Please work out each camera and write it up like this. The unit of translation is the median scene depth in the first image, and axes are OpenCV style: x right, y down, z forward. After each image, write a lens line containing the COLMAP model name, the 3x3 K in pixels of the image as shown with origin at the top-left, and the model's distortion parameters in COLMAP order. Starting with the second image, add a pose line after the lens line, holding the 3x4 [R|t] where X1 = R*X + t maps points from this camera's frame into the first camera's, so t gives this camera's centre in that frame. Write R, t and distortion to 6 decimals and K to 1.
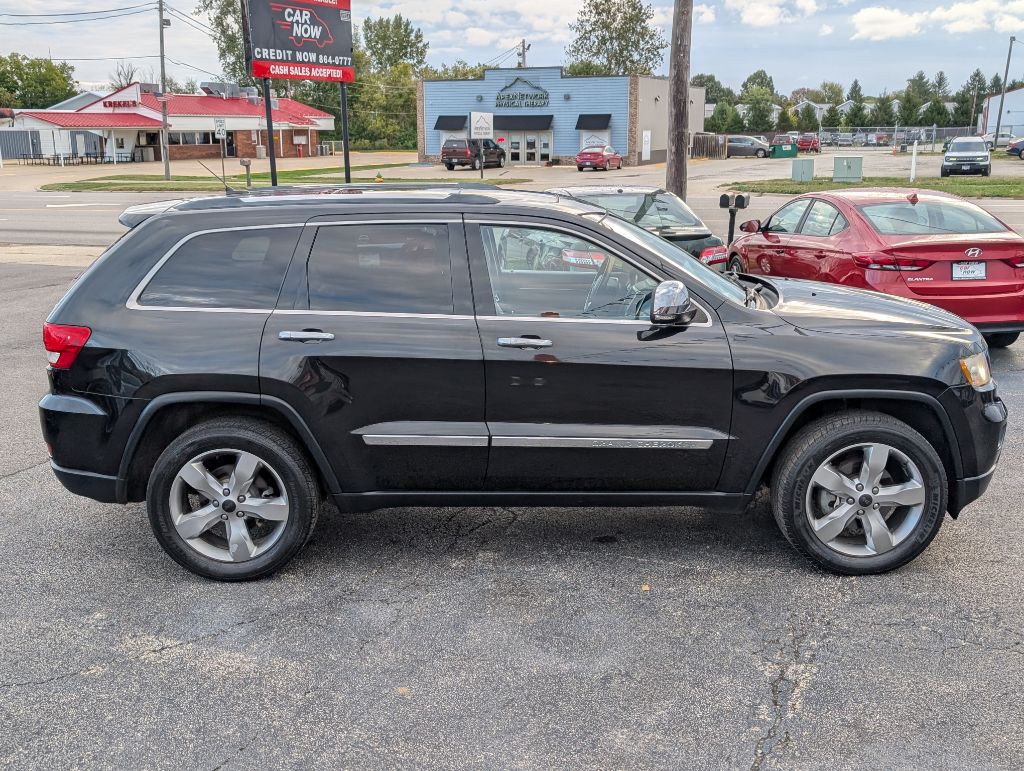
lens RADIAL K [[1115.5, 0, 511.7], [0, 1115.5, 383.8], [0, 0, 1]] dist [0.015214, -0.000988]
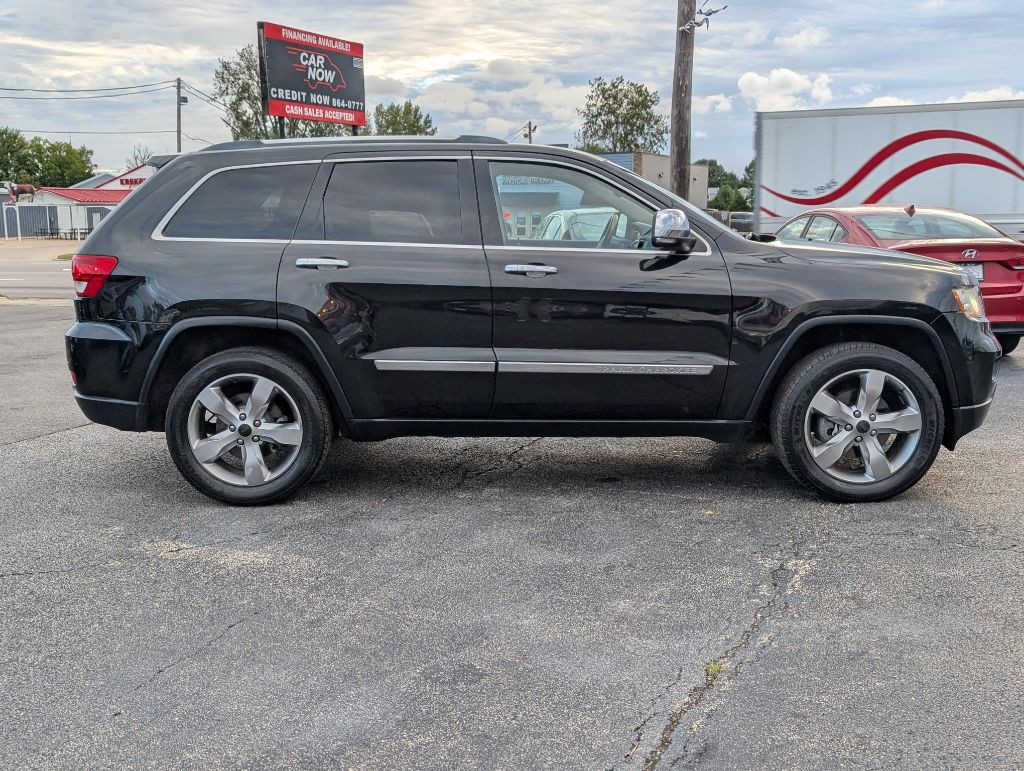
lens RADIAL K [[1111.8, 0, 498.2], [0, 1111.8, 398.5], [0, 0, 1]] dist [0.071522, -0.194338]
pose [[0.999847, 0.002957, -0.017262, -0.000405], [-0.004158, 0.997540, -0.069977, 0.150873], [0.017012, 0.070038, 0.997399, -0.029744]]
